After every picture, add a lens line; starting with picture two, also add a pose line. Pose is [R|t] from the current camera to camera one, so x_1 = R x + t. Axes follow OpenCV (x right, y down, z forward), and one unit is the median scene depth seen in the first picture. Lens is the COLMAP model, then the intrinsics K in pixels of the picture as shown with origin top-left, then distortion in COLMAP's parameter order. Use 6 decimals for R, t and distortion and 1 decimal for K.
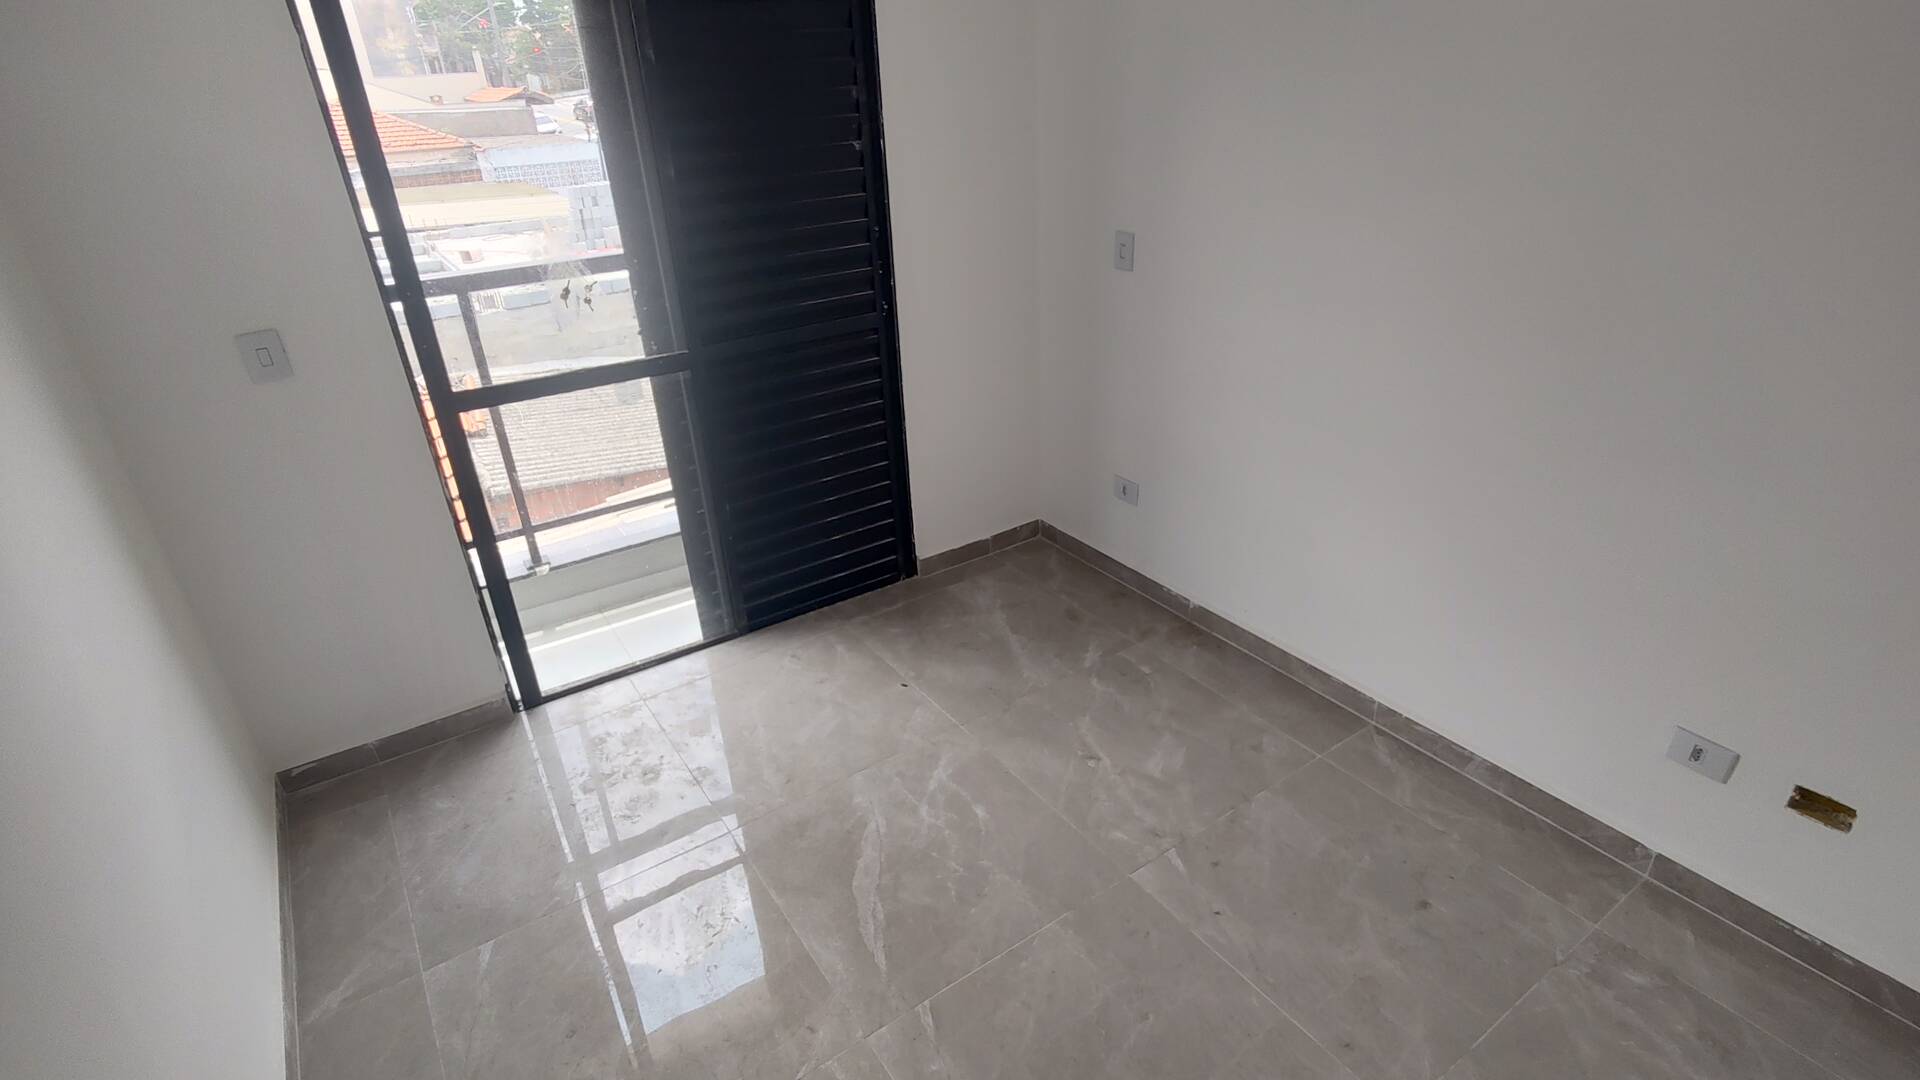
lens RADIAL K [[937.8, 0, 971.5], [0, 937.8, 531.4], [0, 0, 1]] dist [-0.001320, 0.001858]
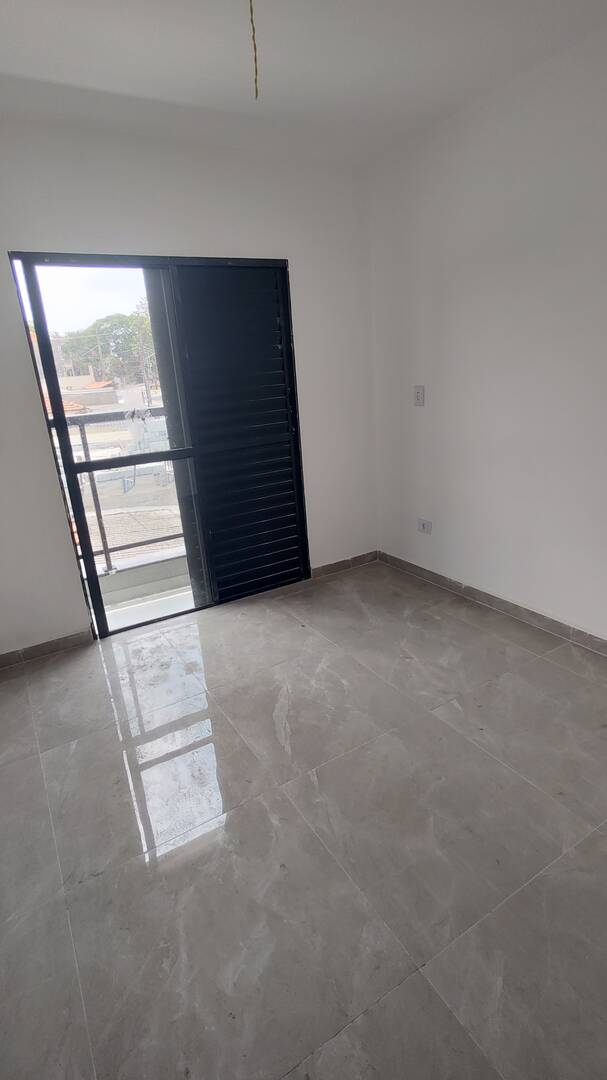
lens RADIAL K [[527.5, 0, 305.1], [0, 527.5, 541.8], [0, 0, 1]] dist [-0.001320, 0.001858]
pose [[0.997174, -0.010986, -0.074325, 0.010302], [-0.000419, 0.988423, -0.151722, 0.166306], [0.075131, 0.151324, 0.985625, -0.031610]]
